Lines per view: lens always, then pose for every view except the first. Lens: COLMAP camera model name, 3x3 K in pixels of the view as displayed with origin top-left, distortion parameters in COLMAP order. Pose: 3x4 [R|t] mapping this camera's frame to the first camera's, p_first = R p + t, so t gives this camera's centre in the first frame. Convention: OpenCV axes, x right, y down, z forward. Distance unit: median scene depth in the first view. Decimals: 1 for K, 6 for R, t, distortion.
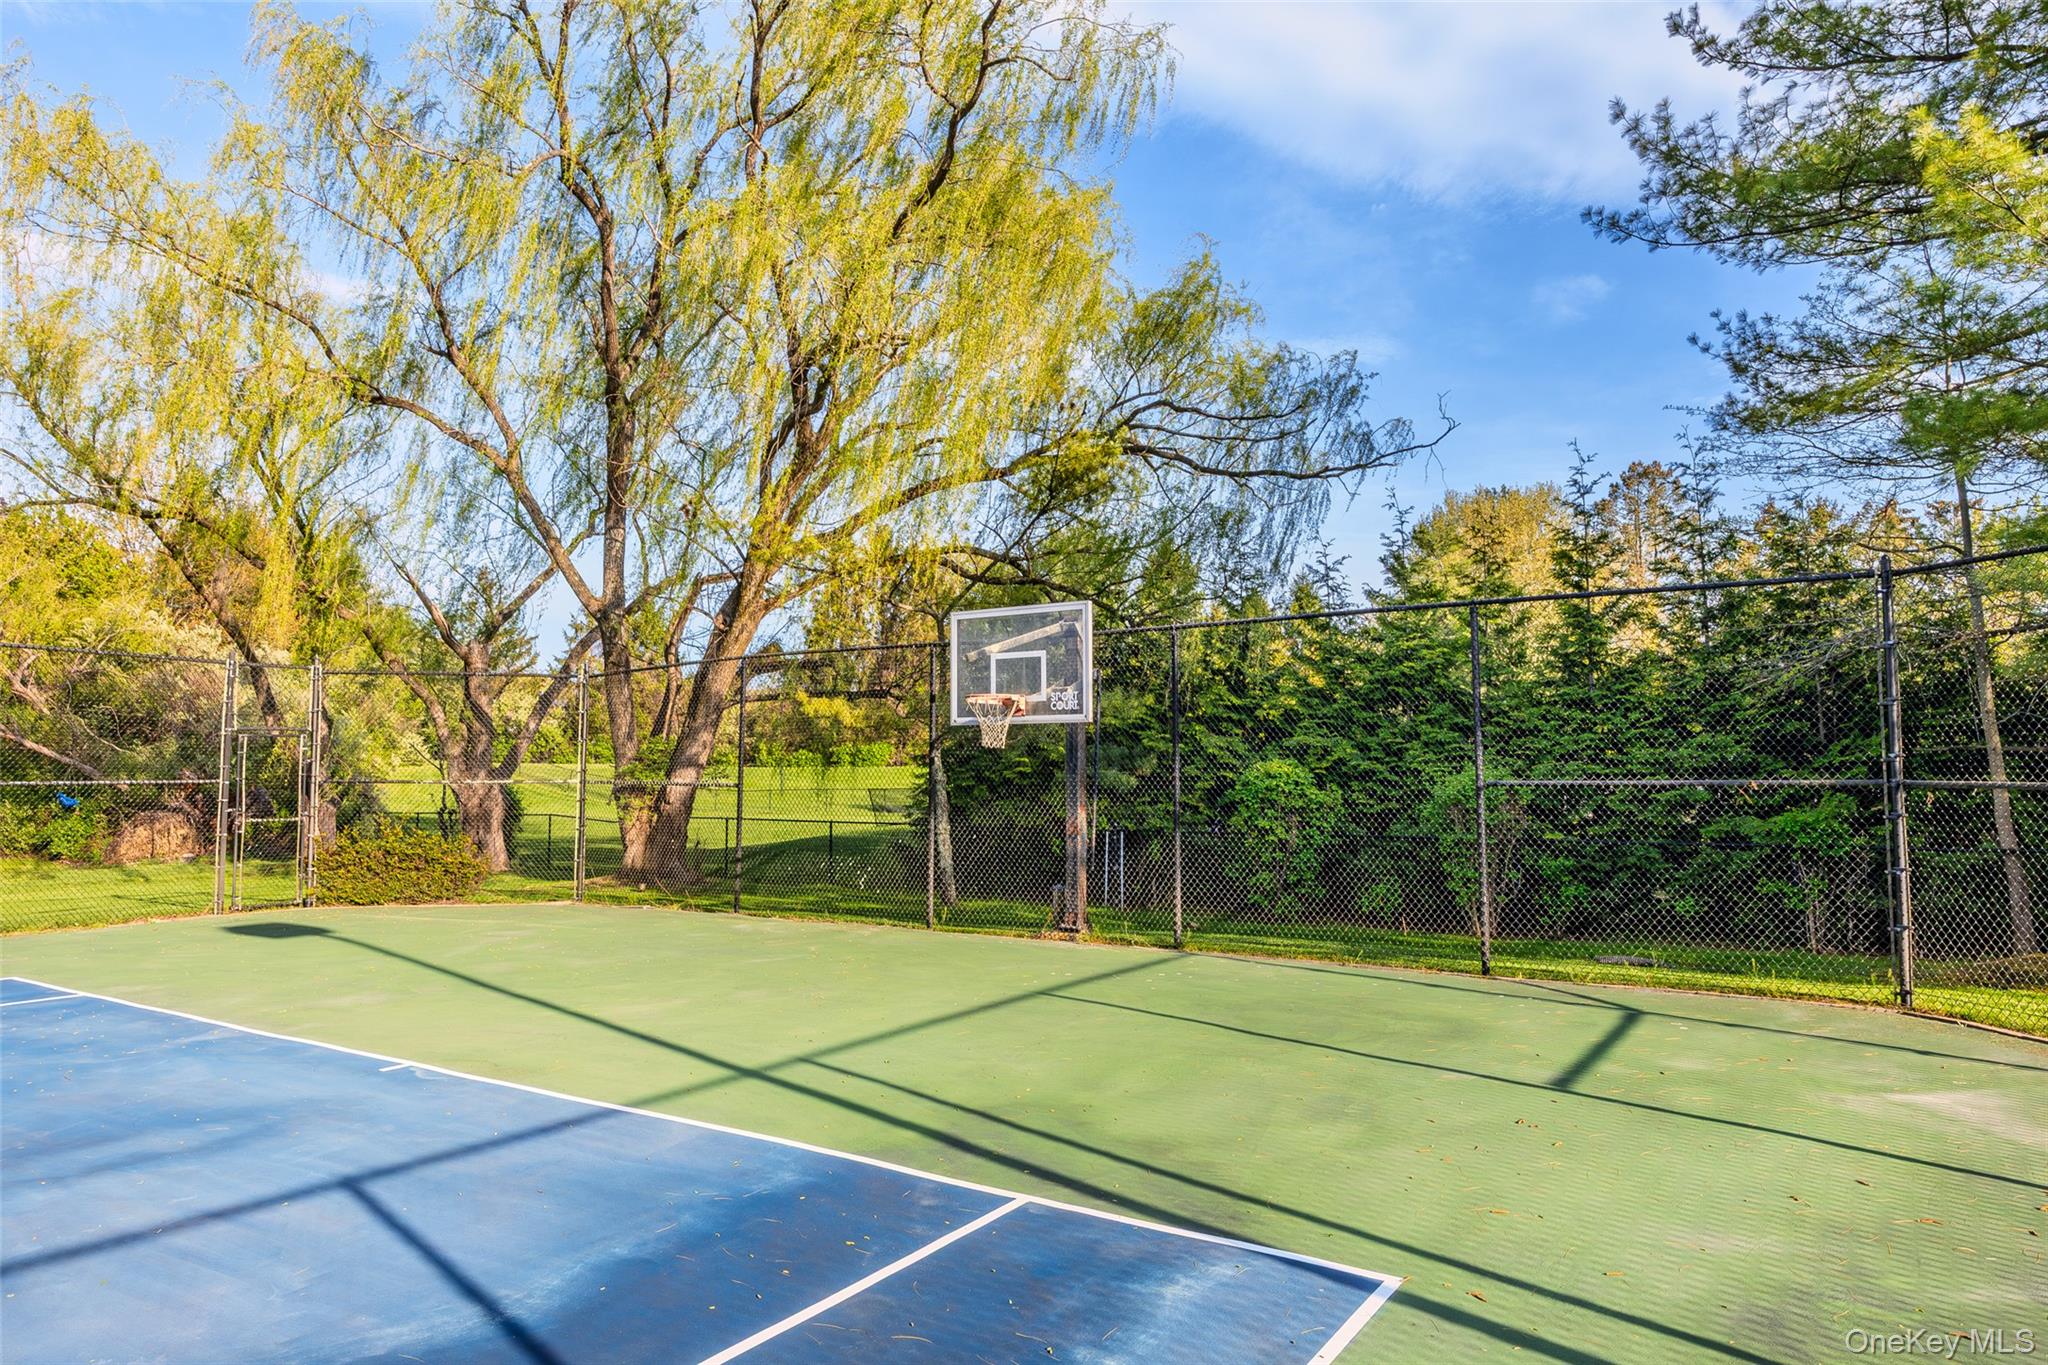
lens RADIAL K [[1276.0, 0, 1024.0], [0, 1276.0, 682.5], [0, 0, 1]] dist [-0.000175, -0.000126]
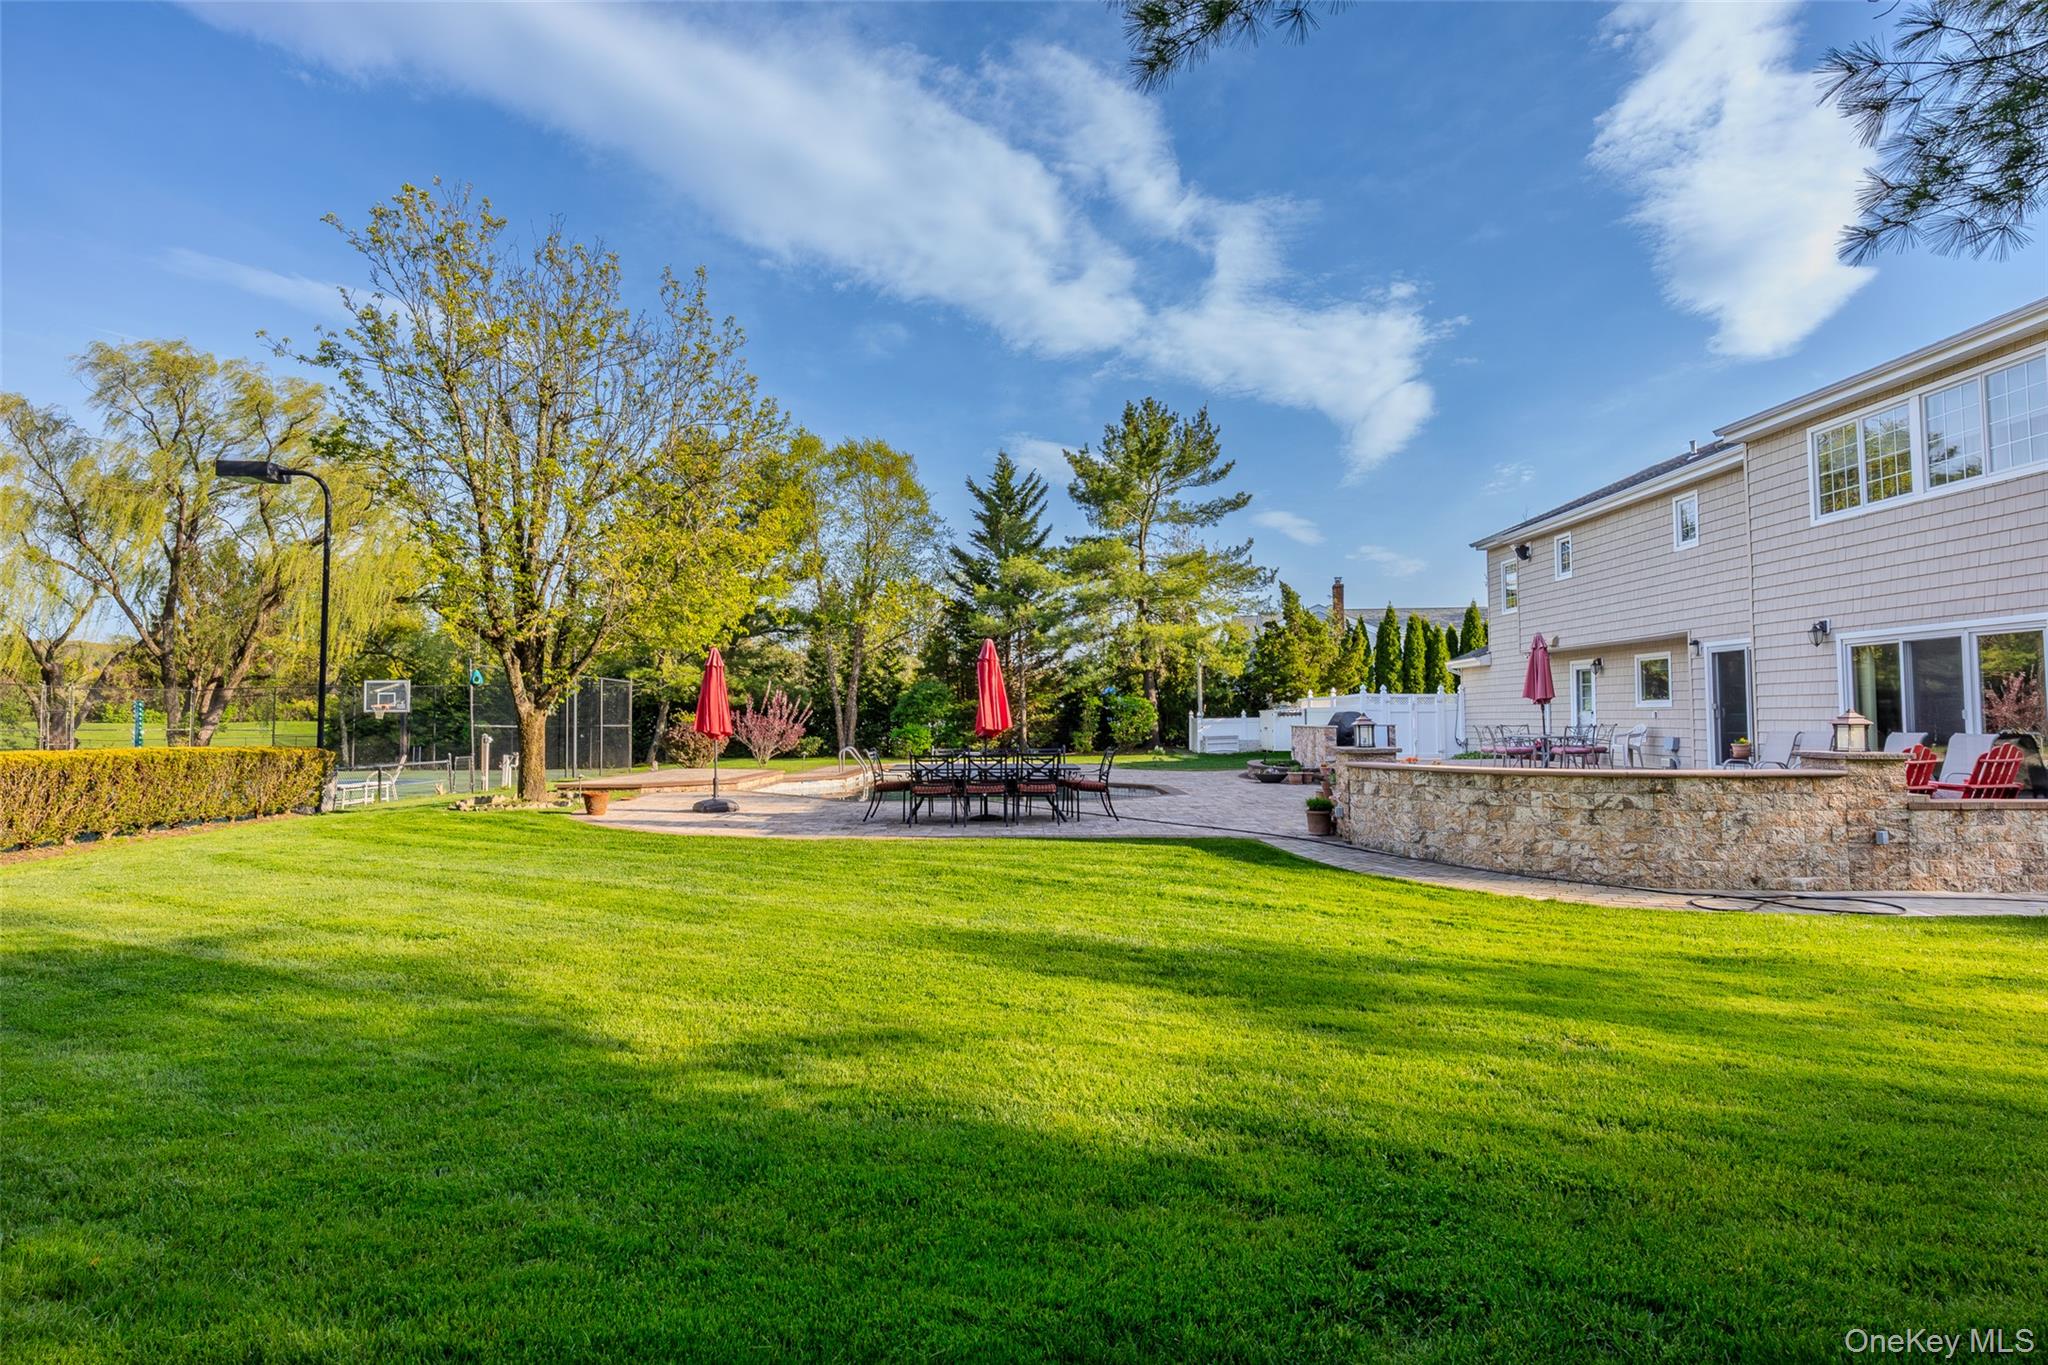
lens RADIAL K [[1082.1, 0, 1024.0], [0, 1082.1, 682.5], [0, 0, 1]] dist [-0.000554, -0.000079]
pose [[0.843221, 0.015124, 0.537355, -0.123599], [-0.032069, 0.999239, 0.022200, -0.170999], [-0.536610, -0.035952, 0.843064, -2.452898]]
